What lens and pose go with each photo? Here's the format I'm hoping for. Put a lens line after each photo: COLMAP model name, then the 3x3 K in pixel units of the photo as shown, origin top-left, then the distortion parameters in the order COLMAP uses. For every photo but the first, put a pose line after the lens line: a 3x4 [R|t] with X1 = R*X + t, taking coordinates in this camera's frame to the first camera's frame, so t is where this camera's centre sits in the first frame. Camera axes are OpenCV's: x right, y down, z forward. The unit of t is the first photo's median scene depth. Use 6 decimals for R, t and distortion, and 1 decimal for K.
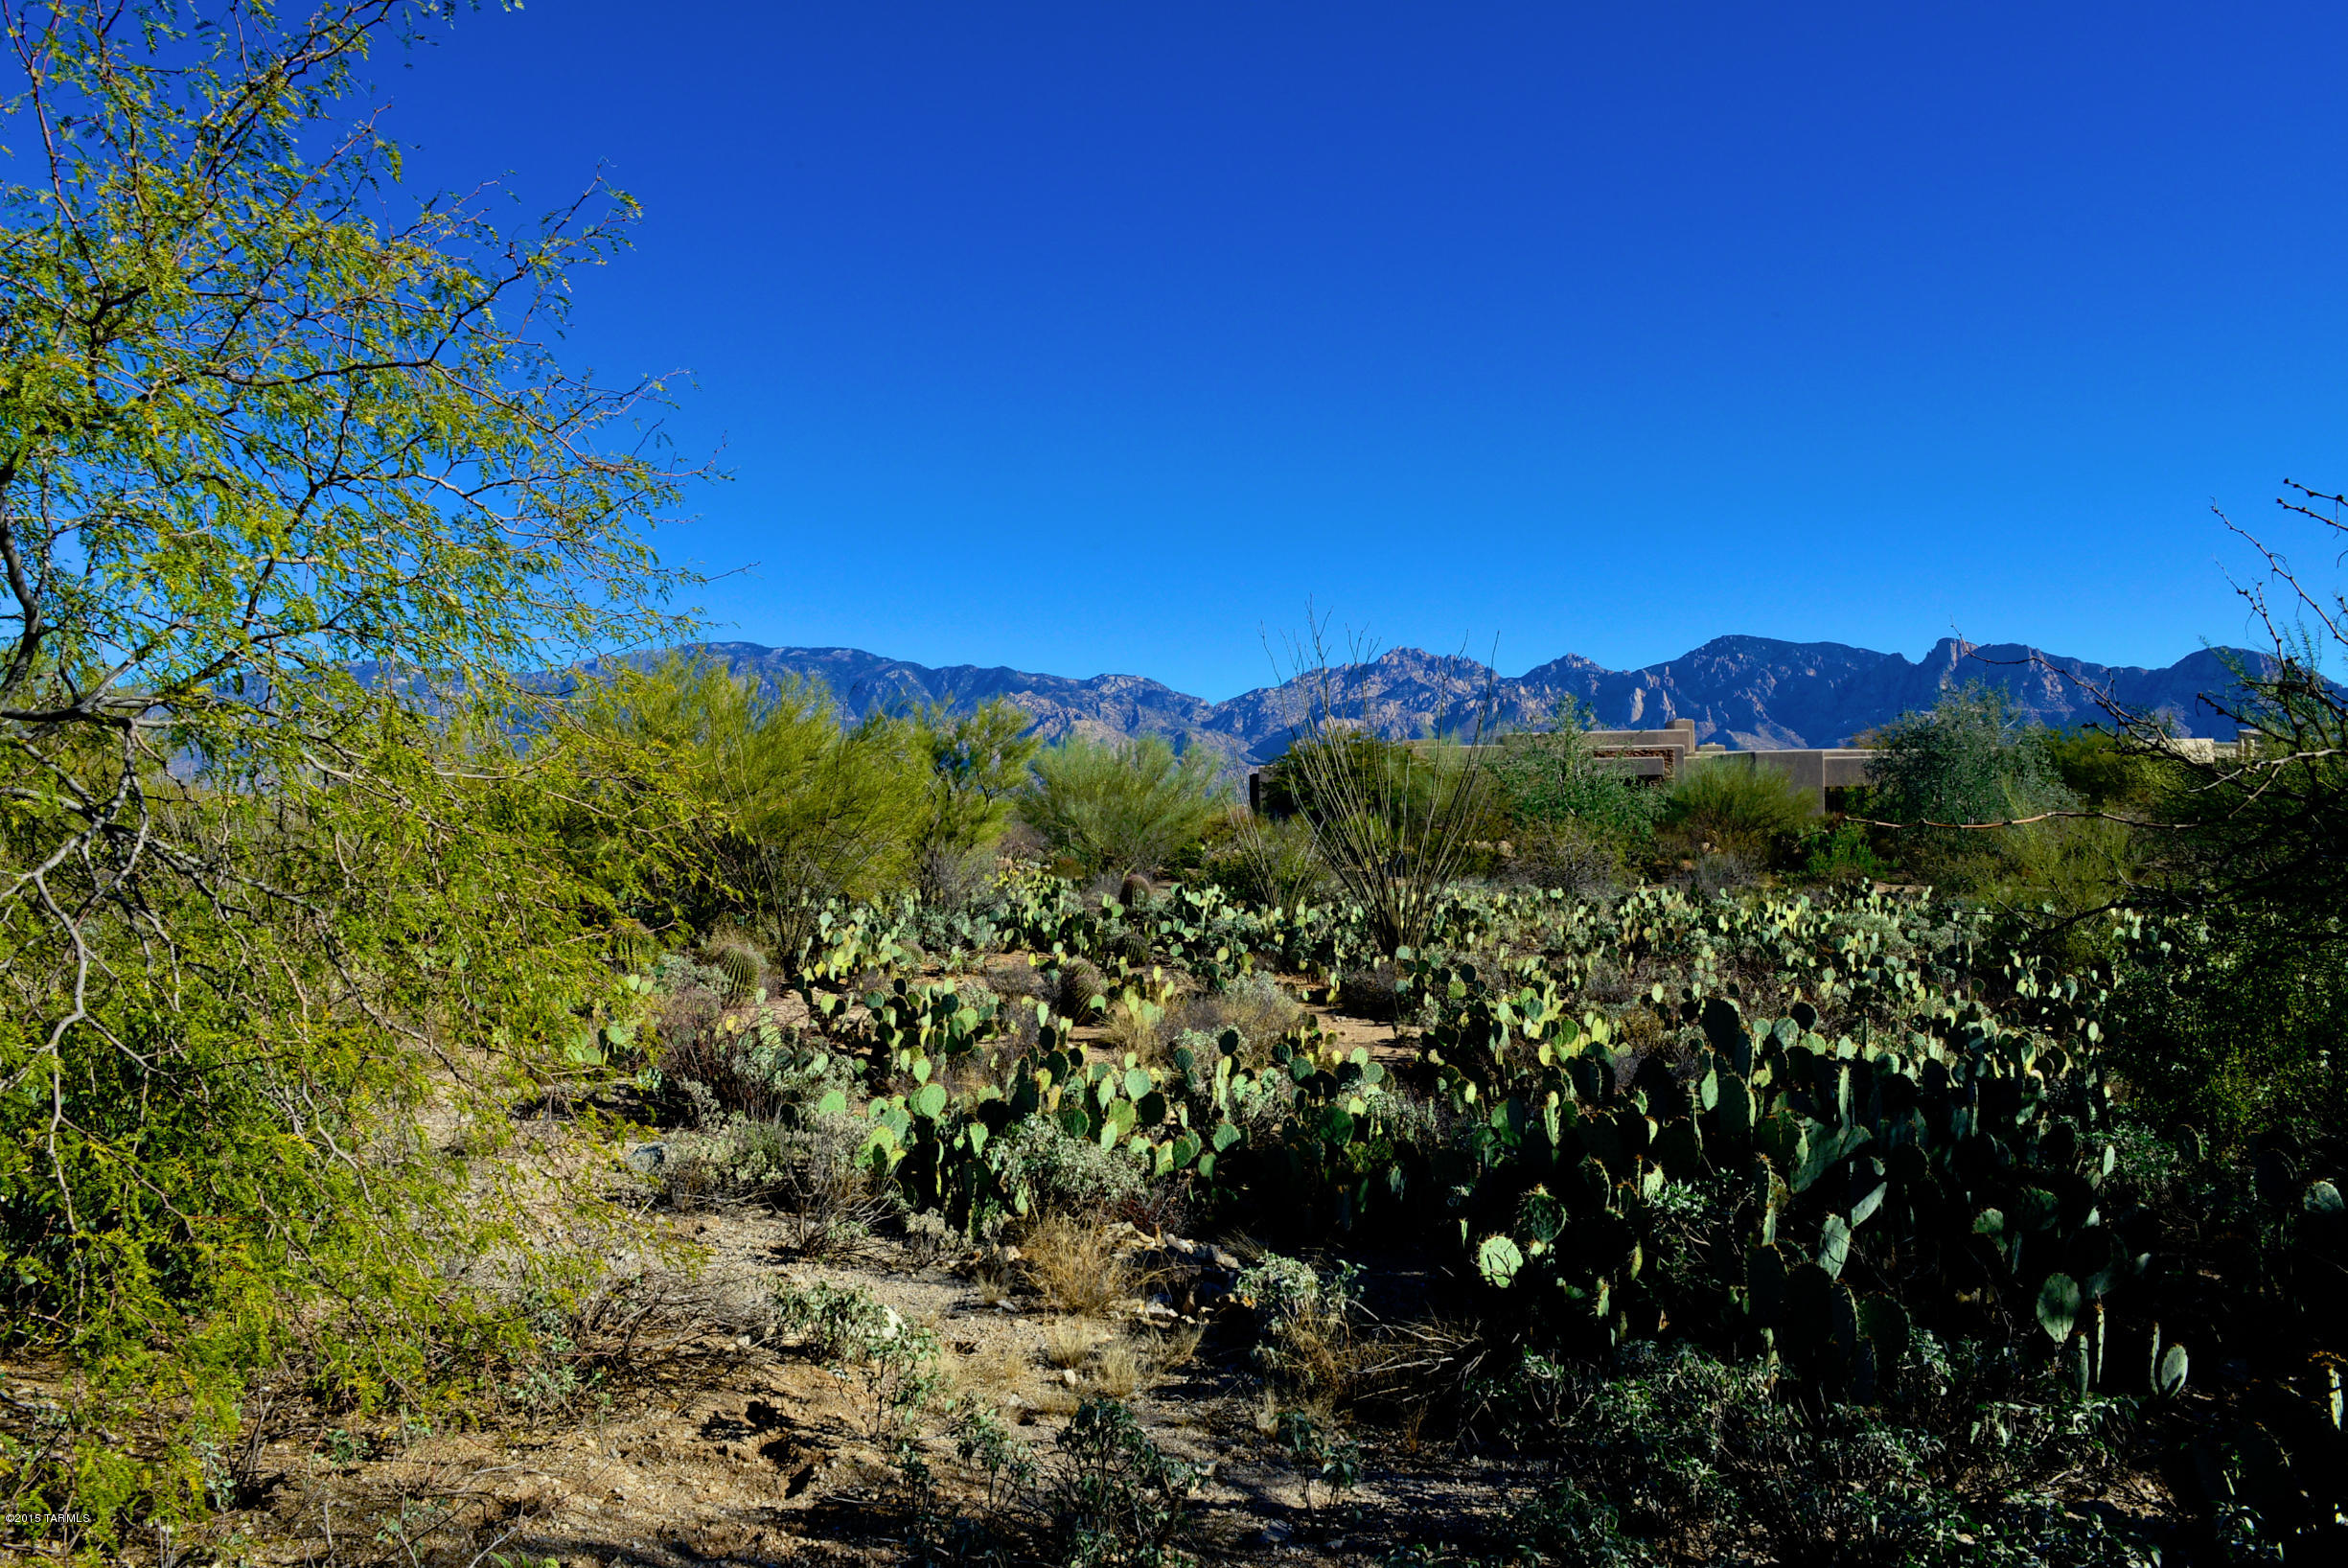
lens RADIAL K [[1626.6, 0, 1176.9], [0, 1626.6, 774.5], [0, 0, 1]] dist [-0.012336, -0.005581]
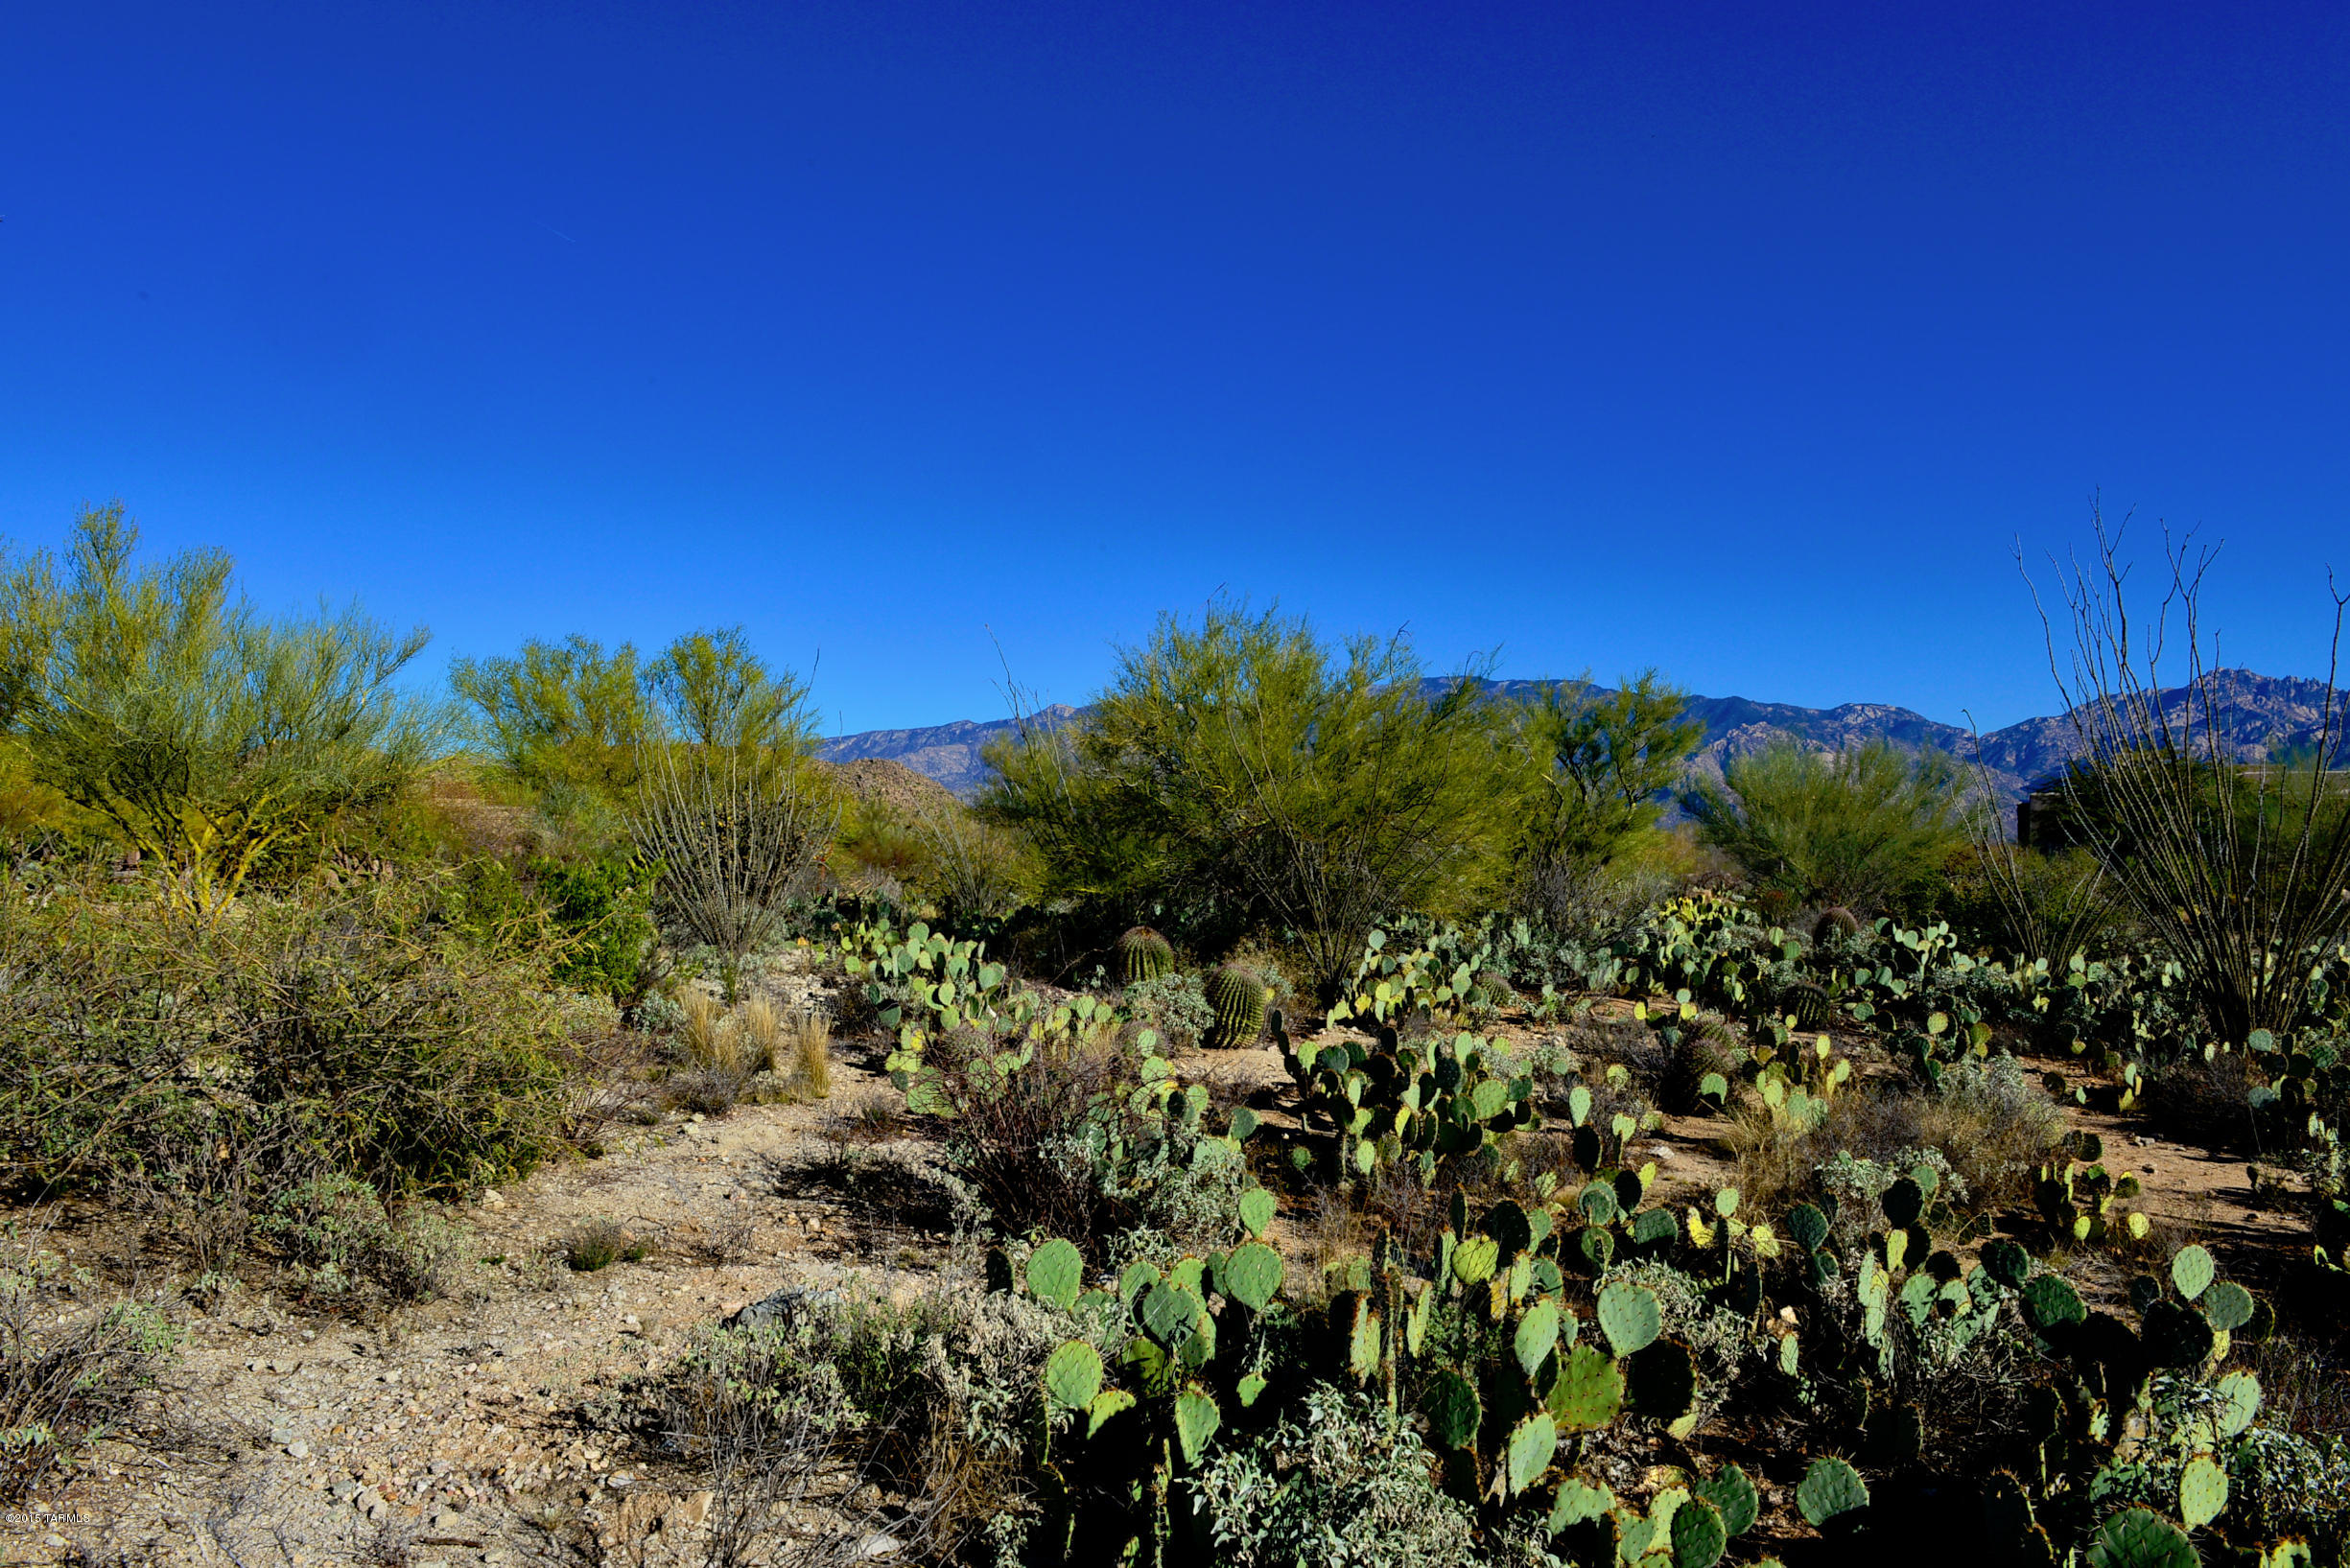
lens RADIAL K [[1627.8, 0, 1185.2], [0, 1627.8, 780.5], [0, 0, 1]] dist [-0.012336, -0.005581]
pose [[0.907899, 0.009476, -0.419083, 0.021999], [-0.016198, 0.999791, -0.012484, 0.022534], [0.418877, 0.018123, 0.907862, 0.239229]]
